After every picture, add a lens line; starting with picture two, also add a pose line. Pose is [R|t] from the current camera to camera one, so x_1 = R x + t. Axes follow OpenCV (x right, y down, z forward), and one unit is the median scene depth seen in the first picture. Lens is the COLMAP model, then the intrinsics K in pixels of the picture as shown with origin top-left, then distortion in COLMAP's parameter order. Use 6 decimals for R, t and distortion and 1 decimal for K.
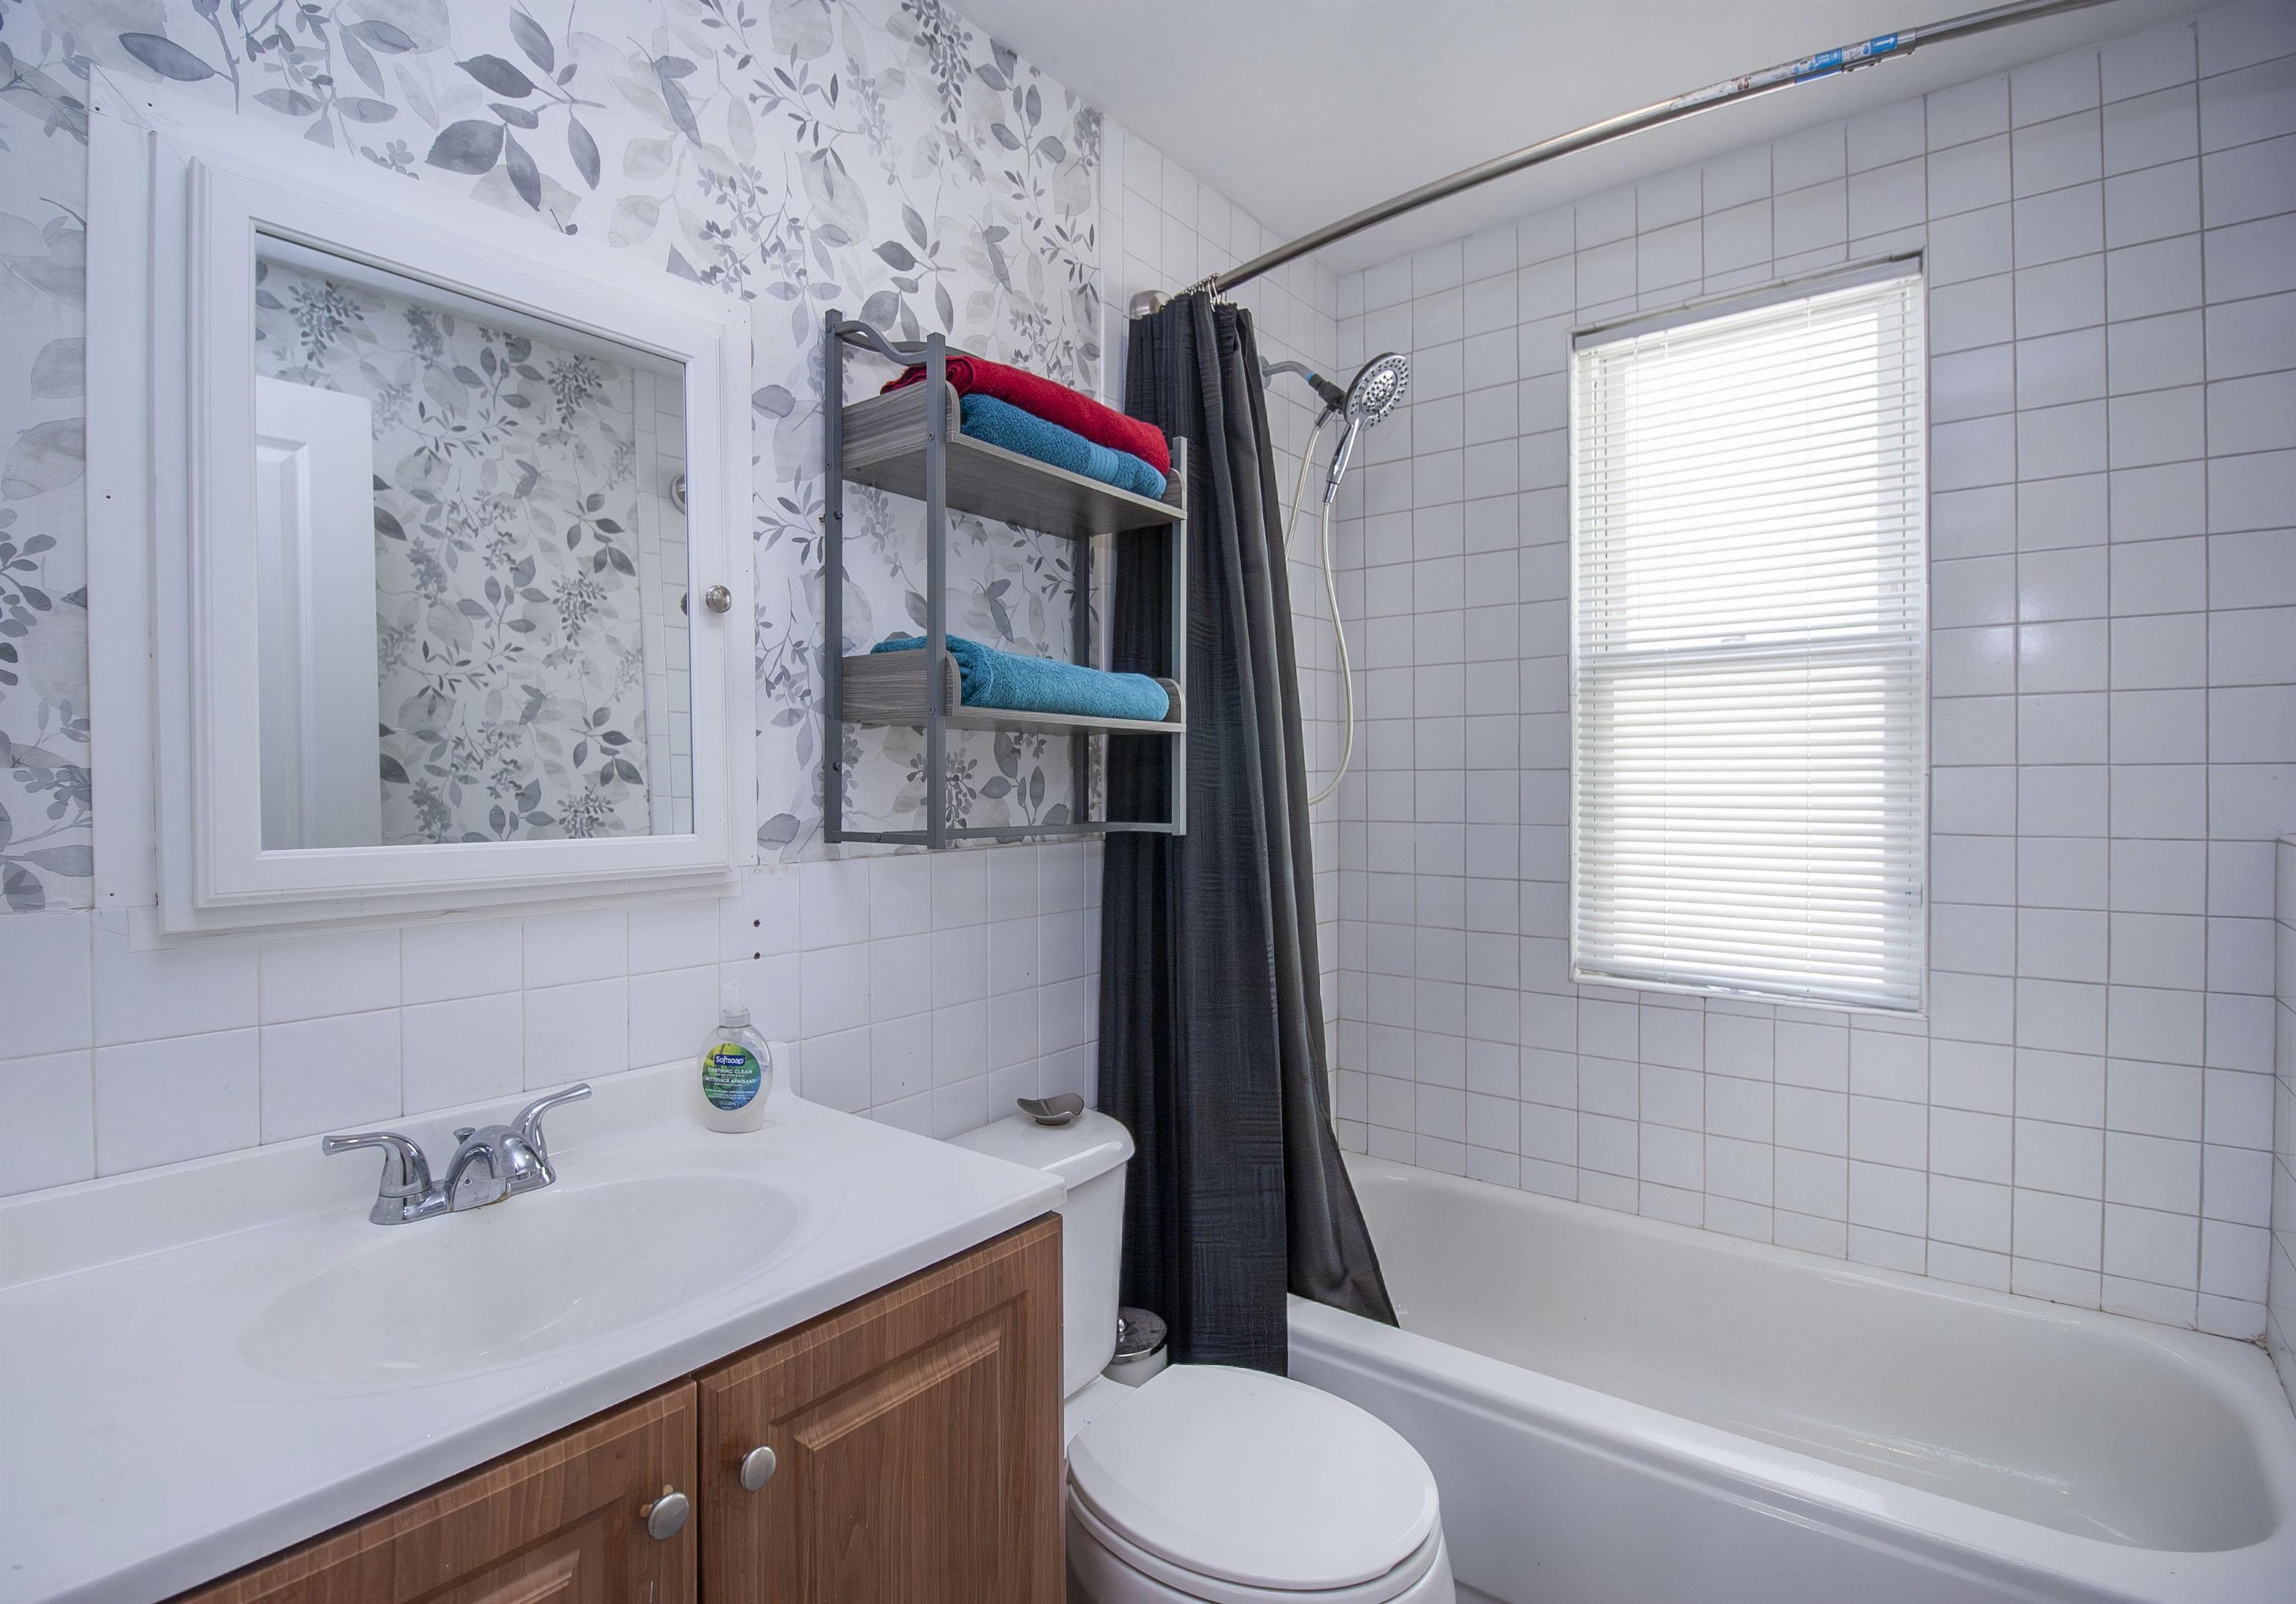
lens RADIAL K [[1129.5, 0, 1113.4], [0, 1129.5, 791.6], [0, 0, 1]] dist [-0.002319, -0.009453]
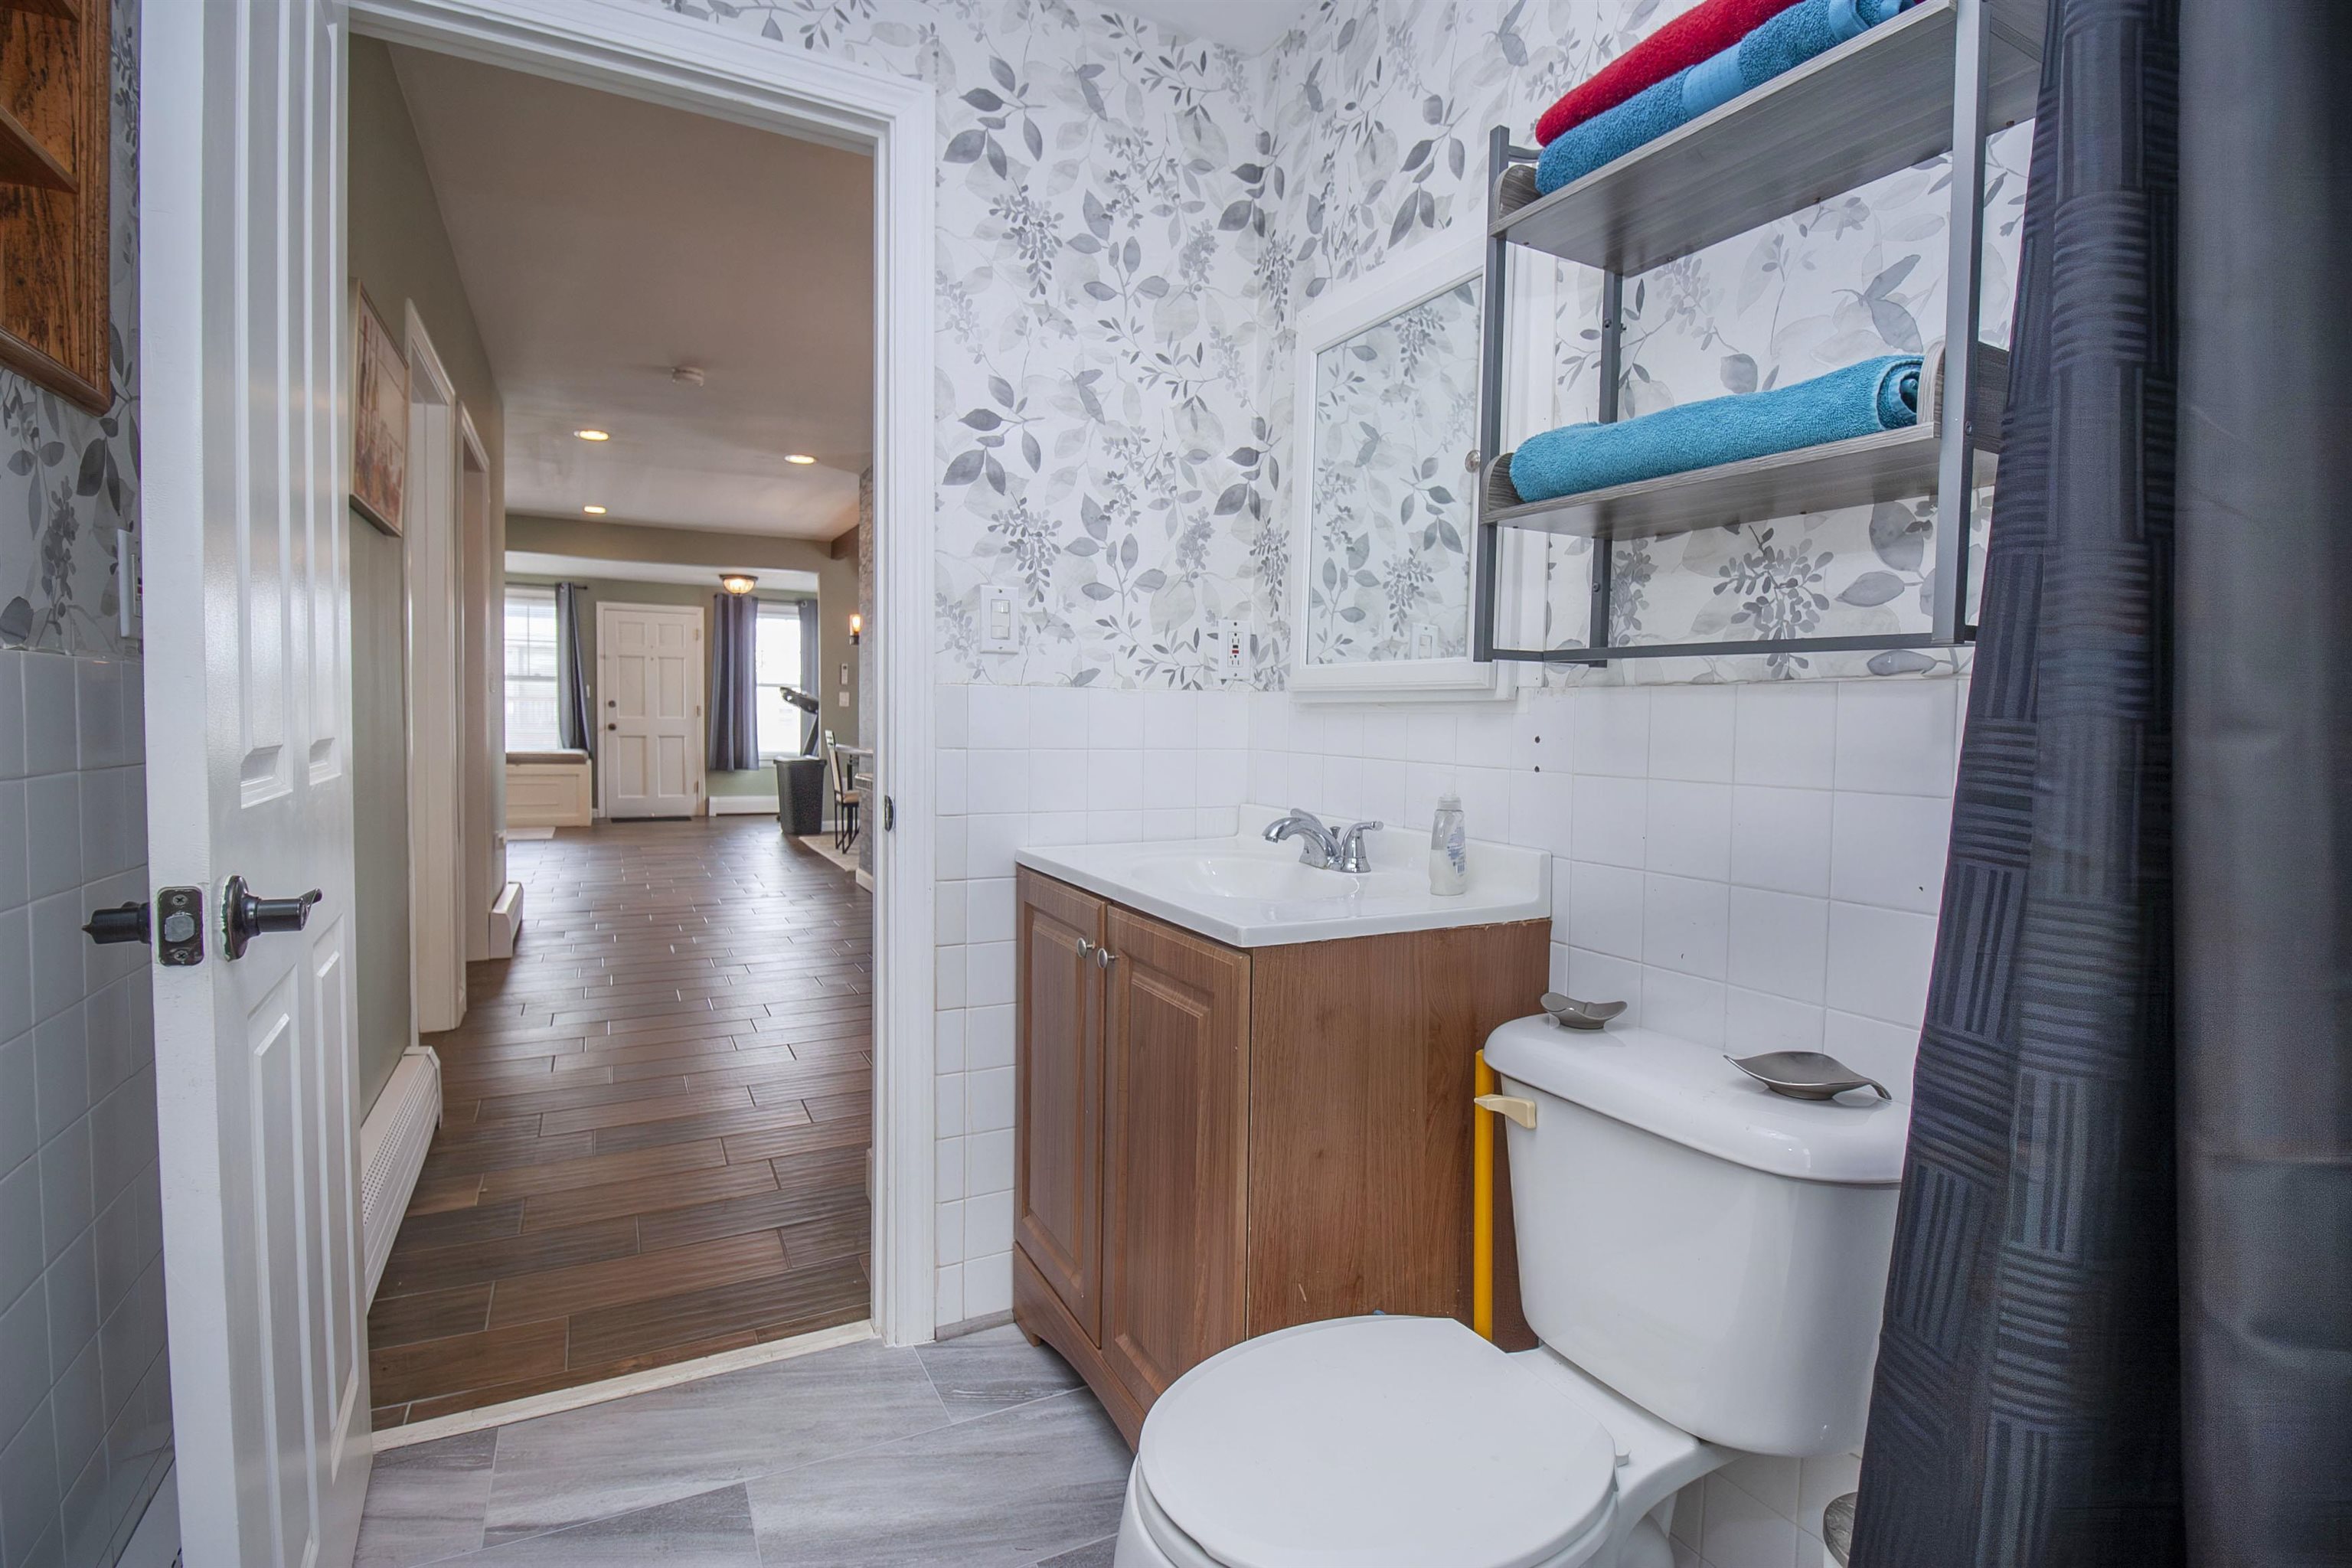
lens RADIAL K [[1137.4, 0, 1175.6], [0, 1137.4, 777.6], [0, 0, 1]] dist [-0.004855, -0.003892]
pose [[-0.424824, 0.047244, -0.904042, 0.857562], [-0.024136, 0.997691, 0.063480, 0.093891], [0.904954, 0.048788, -0.422703, 1.172923]]
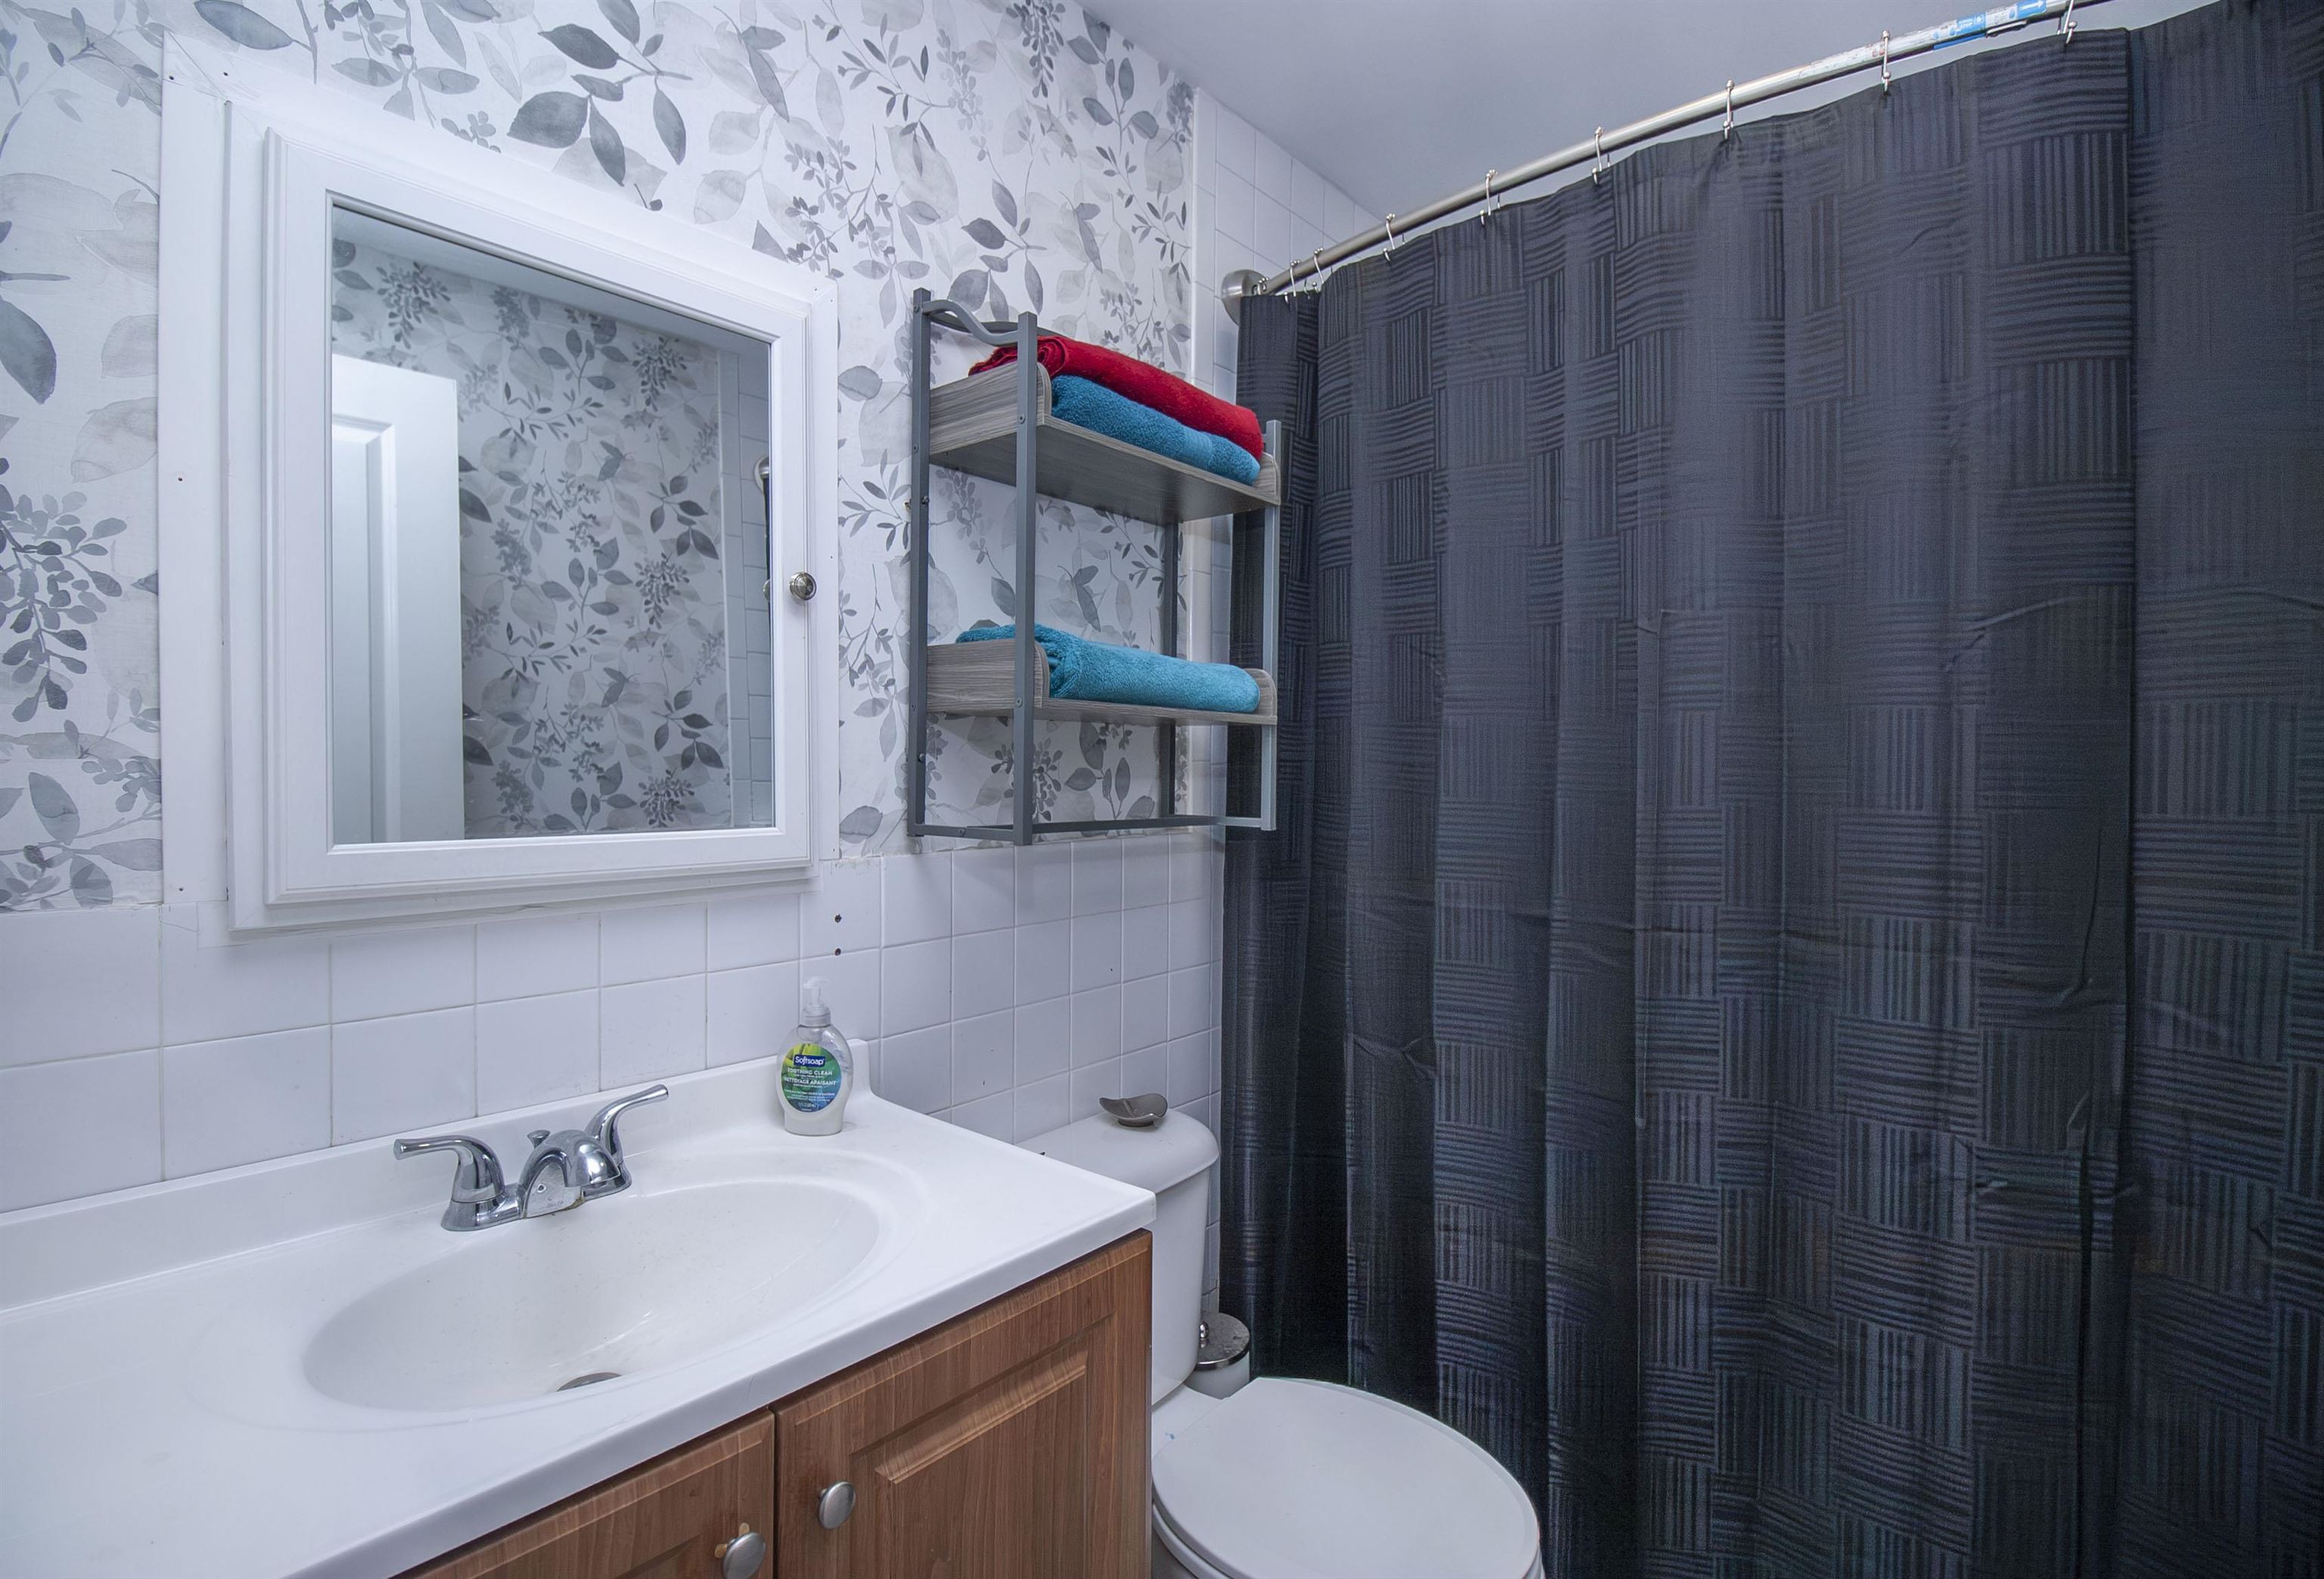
lens RADIAL K [[1143.3, 0, 1164.0], [0, 1143.3, 786.1], [0, 0, 1]] dist [-0.002319, -0.009453]
pose [[0.999580, 0.011088, -0.026769, -0.009221], [-0.010944, 0.999925, 0.005517, -0.006655], [0.026828, -0.005222, 0.999626, 0.021432]]
